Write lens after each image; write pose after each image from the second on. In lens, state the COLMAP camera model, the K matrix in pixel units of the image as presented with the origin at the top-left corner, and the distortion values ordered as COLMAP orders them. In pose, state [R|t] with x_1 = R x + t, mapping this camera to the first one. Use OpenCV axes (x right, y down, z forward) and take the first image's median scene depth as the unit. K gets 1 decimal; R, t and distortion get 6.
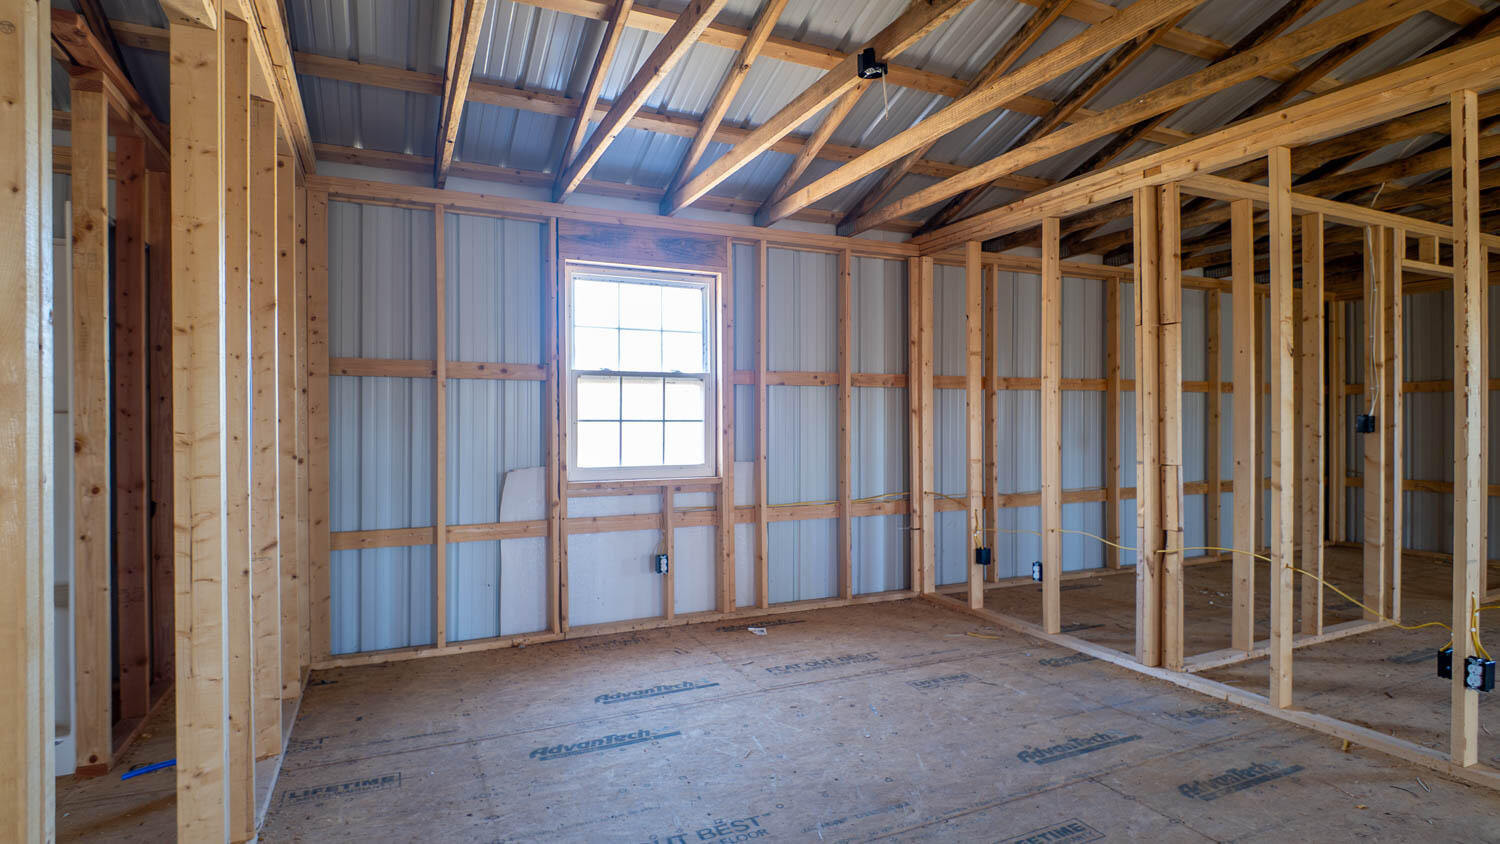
lens RADIAL K [[778.3, 0, 745.1], [0, 778.3, 424.6], [0, 0, 1]] dist [-0.001043, 0.000090]
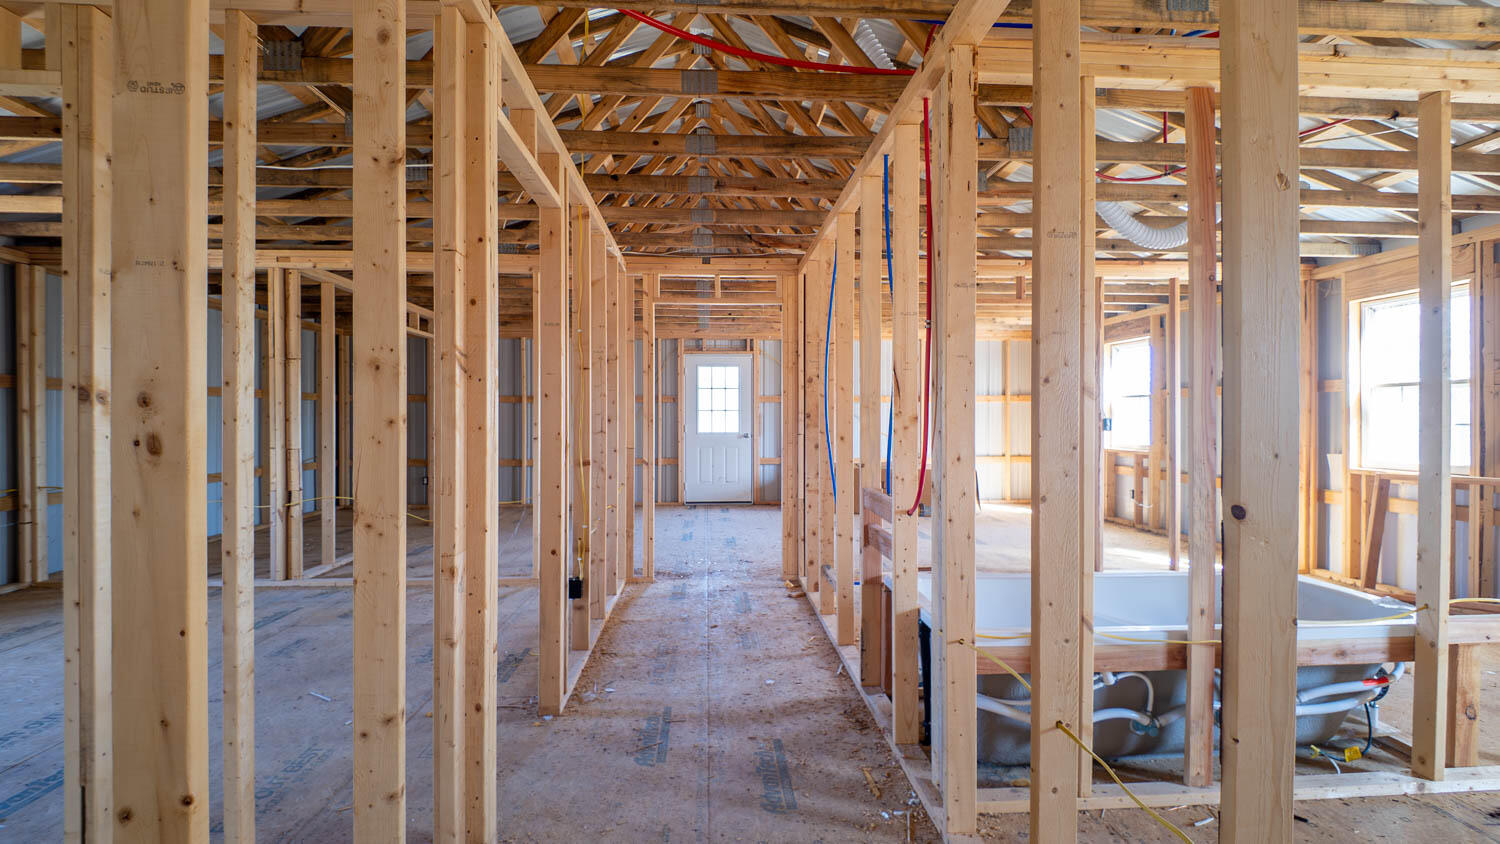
lens RADIAL K [[778.3, 0, 745.8], [0, 778.3, 424.4], [0, 0, 1]] dist [-0.001043, 0.000090]
pose [[0.382646, -0.003184, 0.923890, -0.381877], [0.002076, 0.999995, 0.002586, 0.000290], [-0.923893, 0.000928, 0.382650, -0.303019]]
